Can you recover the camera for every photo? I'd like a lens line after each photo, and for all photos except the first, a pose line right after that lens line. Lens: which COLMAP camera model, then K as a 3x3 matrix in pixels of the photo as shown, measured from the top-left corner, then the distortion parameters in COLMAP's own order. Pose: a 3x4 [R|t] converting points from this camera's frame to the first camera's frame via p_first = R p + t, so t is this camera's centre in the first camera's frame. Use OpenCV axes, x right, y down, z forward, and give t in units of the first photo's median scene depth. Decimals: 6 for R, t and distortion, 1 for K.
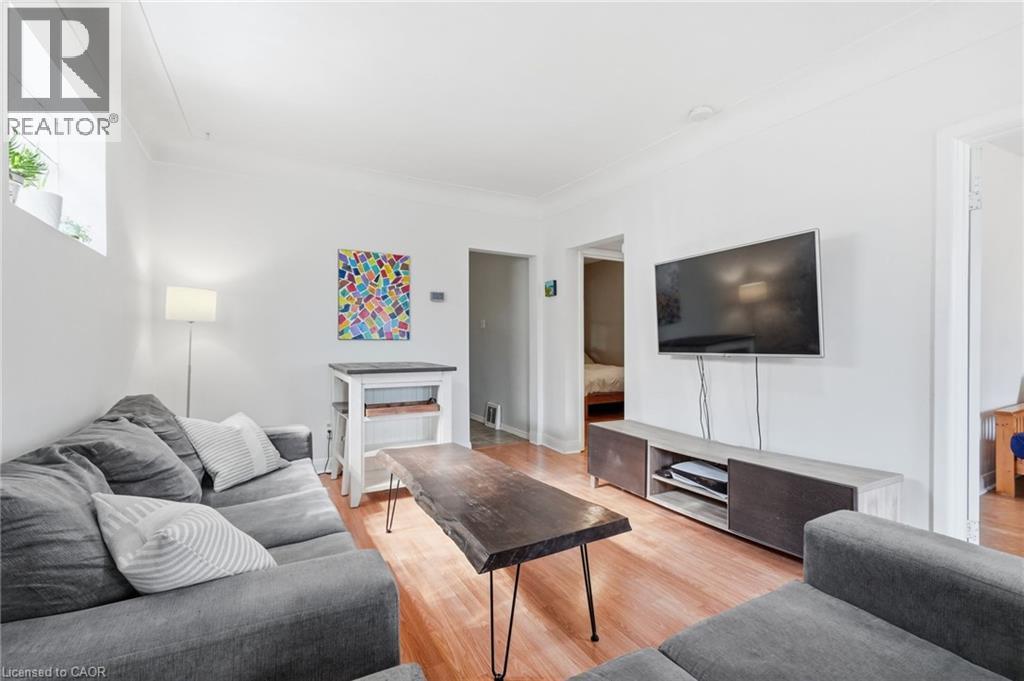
lens RADIAL K [[458.9, 0, 512.6], [0, 458.9, 343.5], [0, 0, 1]] dist [0.013185, -0.009077]
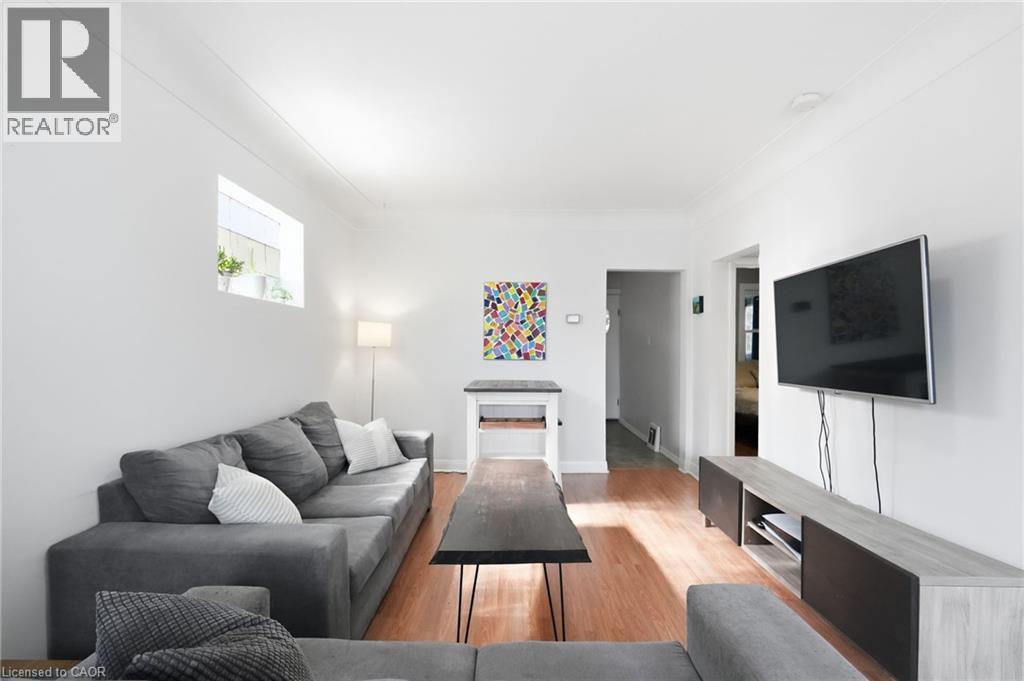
lens RADIAL K [[469.3, 0, 511.7], [0, 469.3, 357.9], [0, 0, 1]] dist [0.000178, -0.000407]
pose [[0.875396, 0.012847, -0.483236, 0.256800], [-0.006803, 0.999875, 0.014258, -0.030399], [0.483359, -0.009194, 0.875374, -0.006402]]
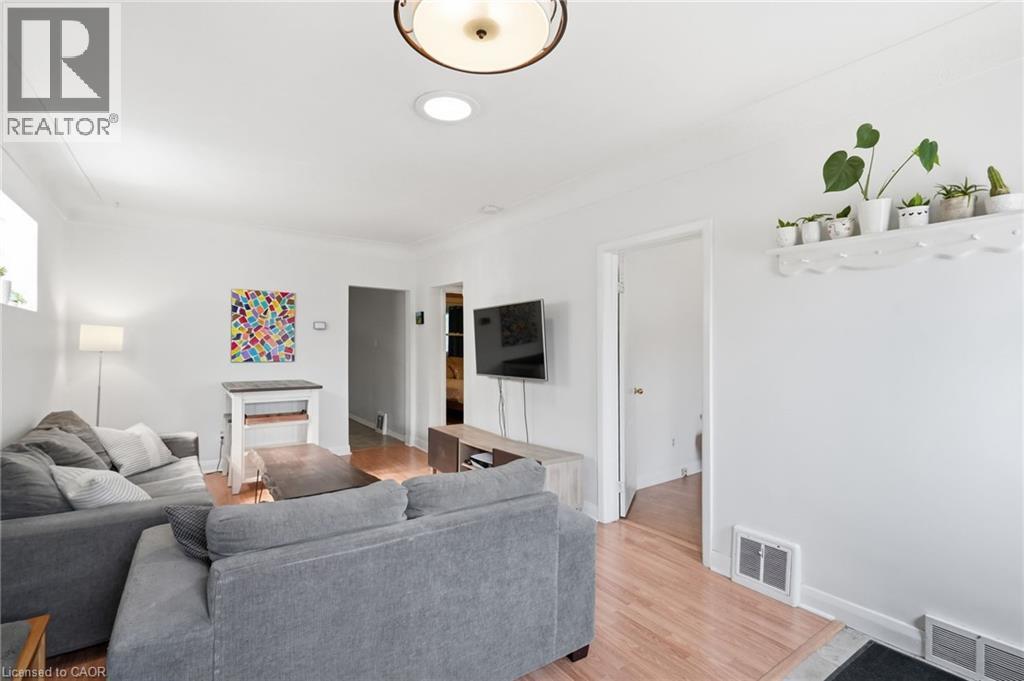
lens RADIAL K [[467.7, 0, 506.0], [0, 467.7, 344.5], [0, 0, 1]] dist [0.013799, -0.008827]
pose [[0.994064, 0.003162, 0.108747, 0.213327], [-0.002157, 0.999954, -0.009352, -0.046014], [-0.108772, 0.009062, 0.994025, -0.323778]]
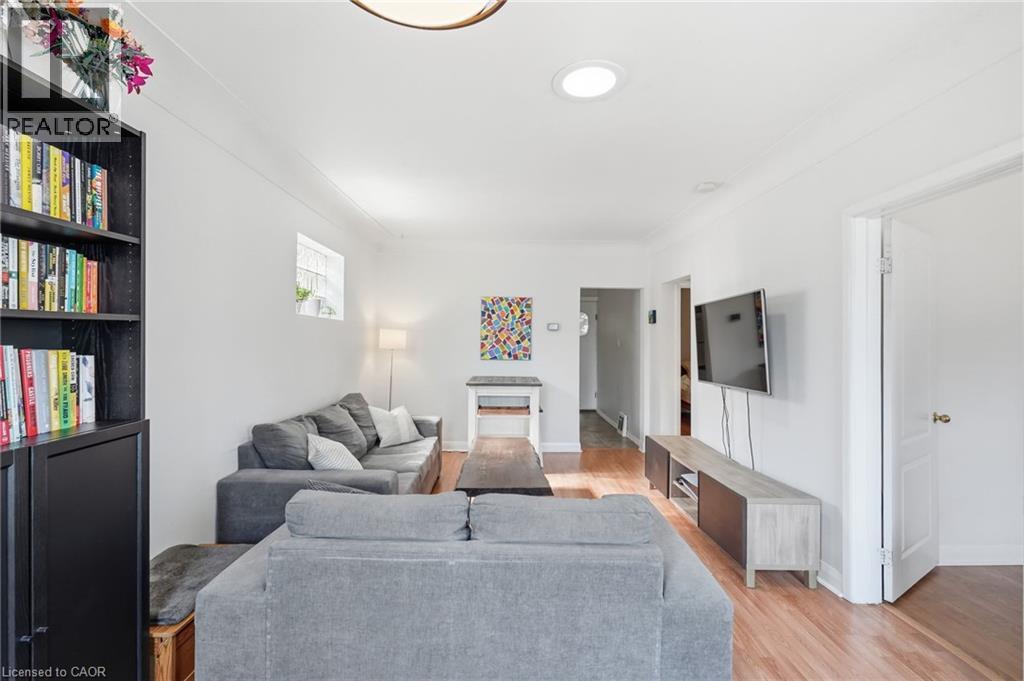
lens RADIAL K [[458.9, 0, 512.6], [0, 458.9, 343.5], [0, 0, 1]] dist [0.013185, -0.009077]
pose [[0.885145, 0.008470, -0.465238, 0.373036], [-0.012298, 0.999911, -0.005195, -0.052507], [0.465152, 0.010320, 0.885171, -0.219247]]
